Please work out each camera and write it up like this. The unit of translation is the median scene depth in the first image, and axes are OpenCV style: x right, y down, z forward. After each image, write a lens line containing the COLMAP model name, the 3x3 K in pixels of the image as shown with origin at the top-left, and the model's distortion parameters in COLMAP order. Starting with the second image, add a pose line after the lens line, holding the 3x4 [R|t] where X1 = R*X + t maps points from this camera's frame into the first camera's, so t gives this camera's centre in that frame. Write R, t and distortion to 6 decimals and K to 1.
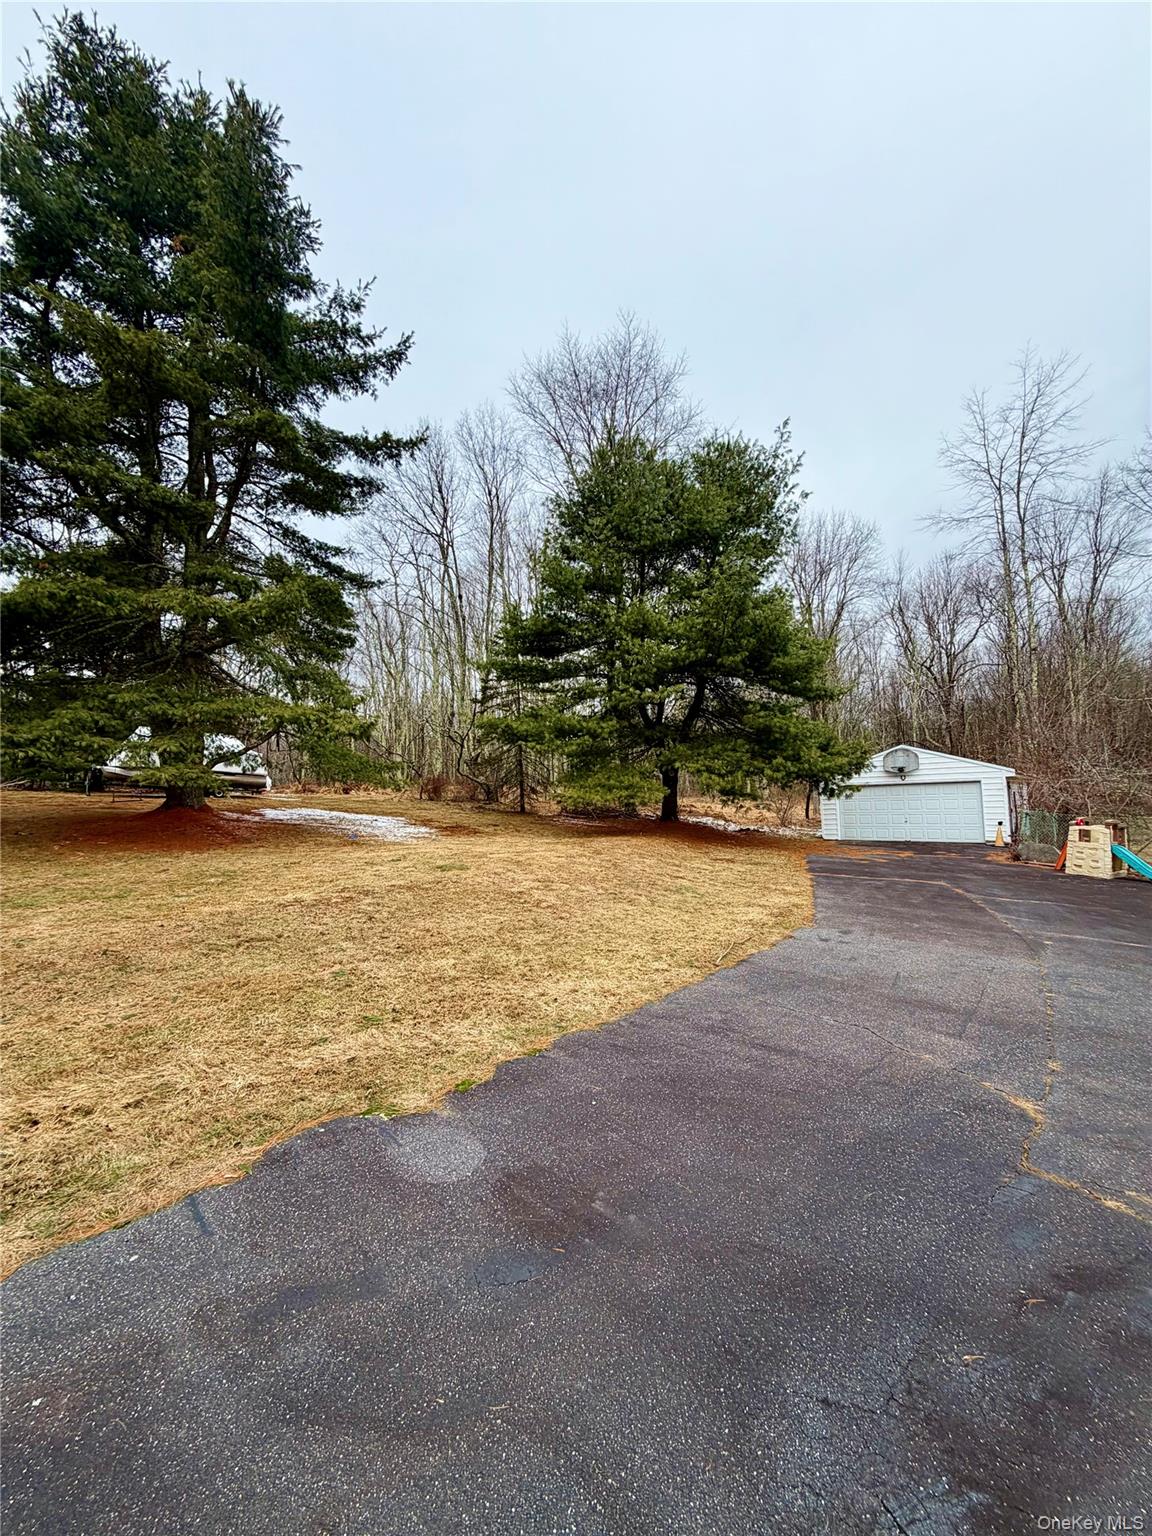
lens RADIAL K [[604.1, 0, 569.0], [0, 604.1, 768.0], [0, 0, 1]] dist [0.001416, -0.008267]
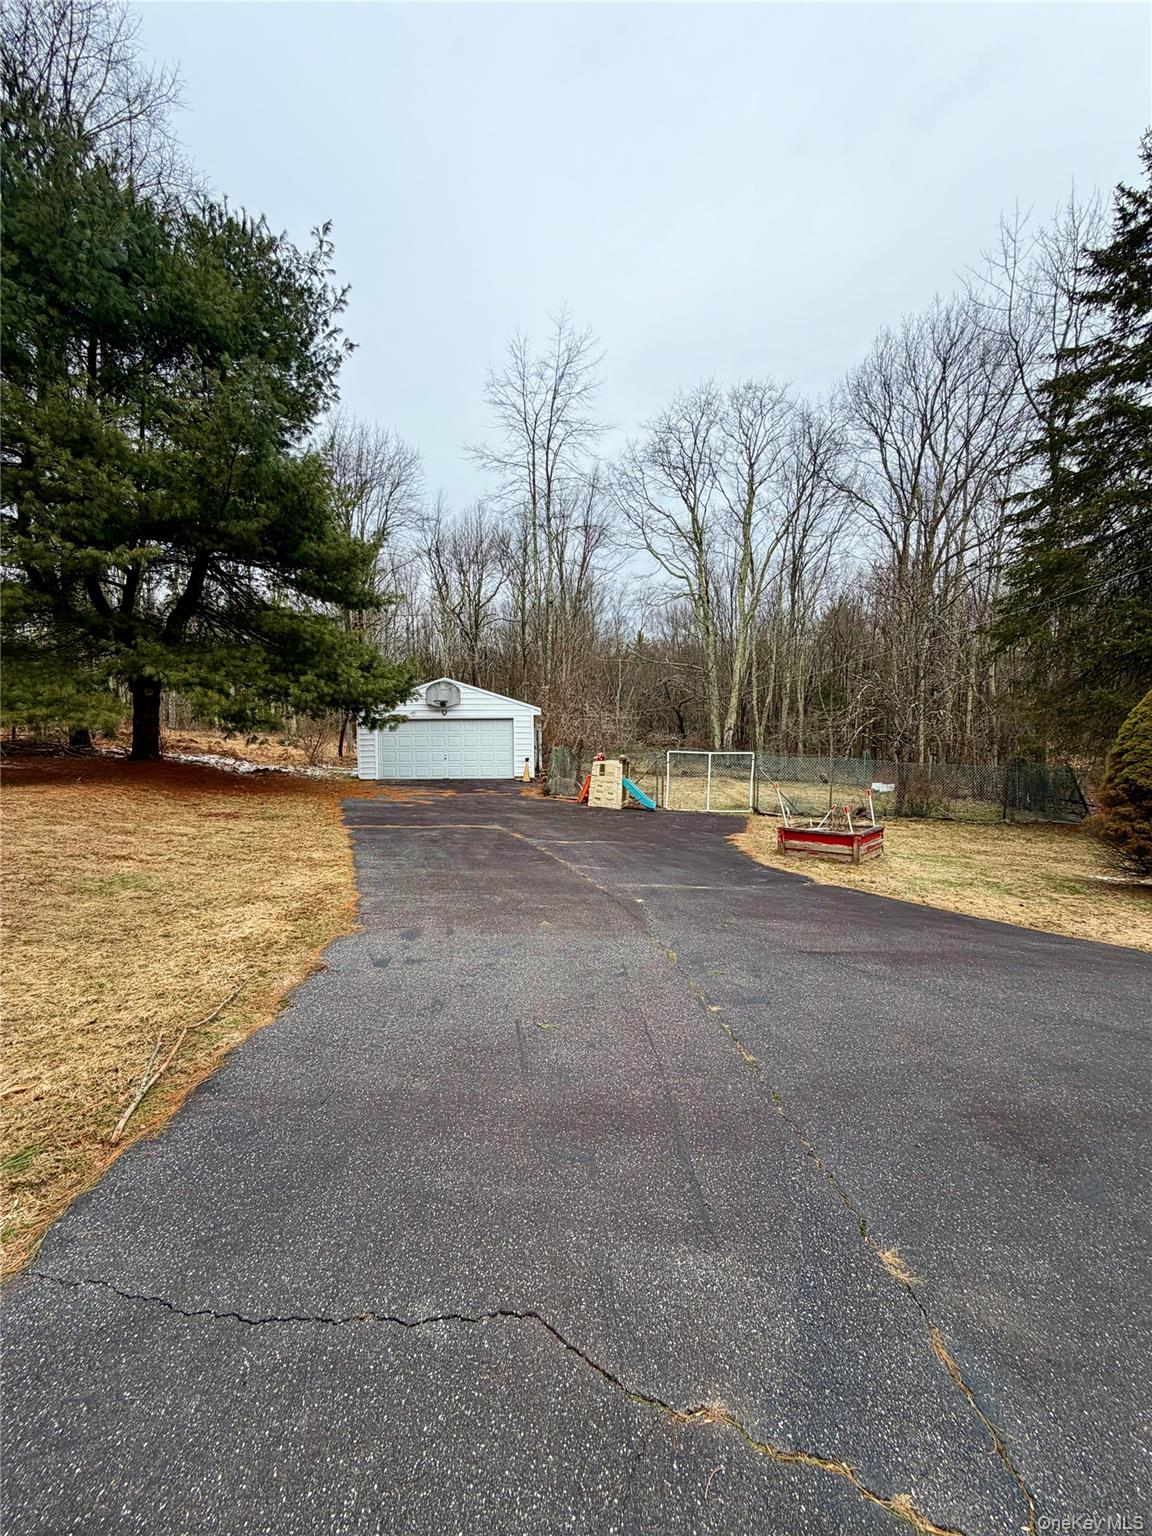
lens RADIAL K [[609.1, 0, 578.6], [0, 609.1, 759.5], [0, 0, 1]] dist [0.003335, 0.000365]
pose [[0.731485, -0.007024, 0.681822, 0.063638], [-0.052056, 0.996453, 0.066113, 0.017792], [-0.679868, -0.083854, 0.728525, 0.177177]]
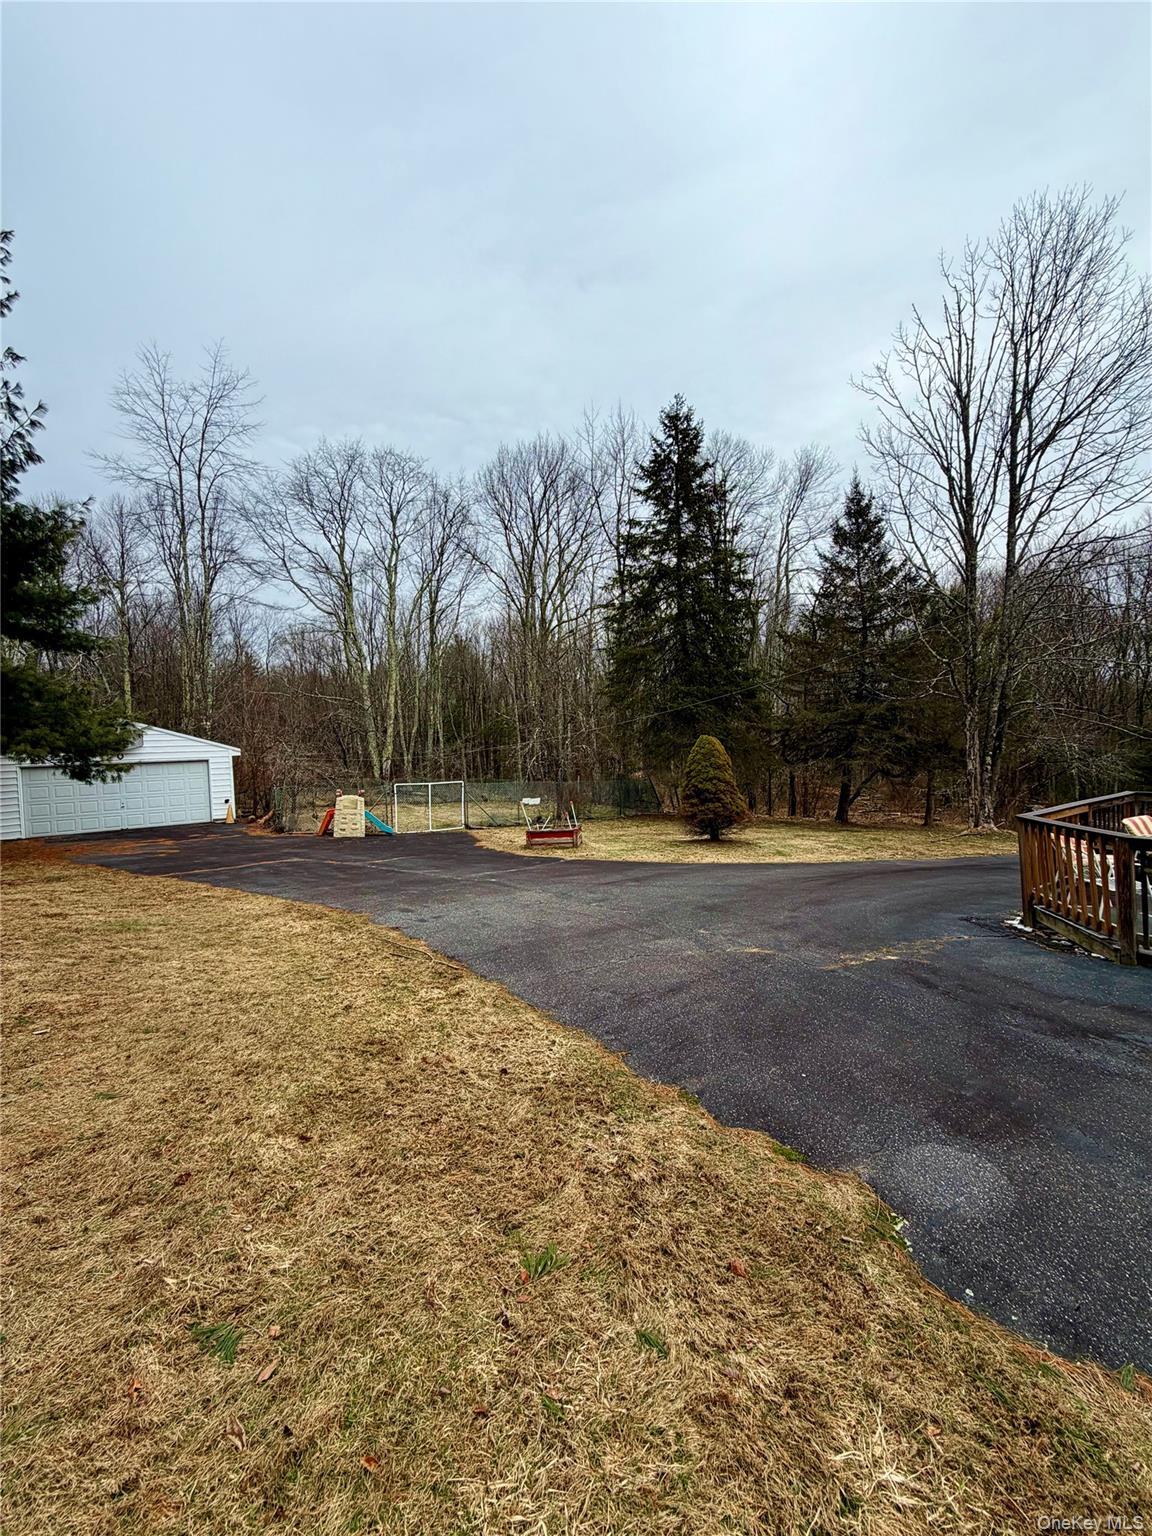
lens RADIAL K [[608.9, 0, 575.2], [0, 608.9, 762.9], [0, 0, 1]] dist [-0.000280, -0.000246]
pose [[0.208382, -0.005289, 0.978033, -0.182661], [-0.018298, 0.999789, 0.009306, 0.005832], [-0.977876, -0.019835, 0.208241, 0.208558]]
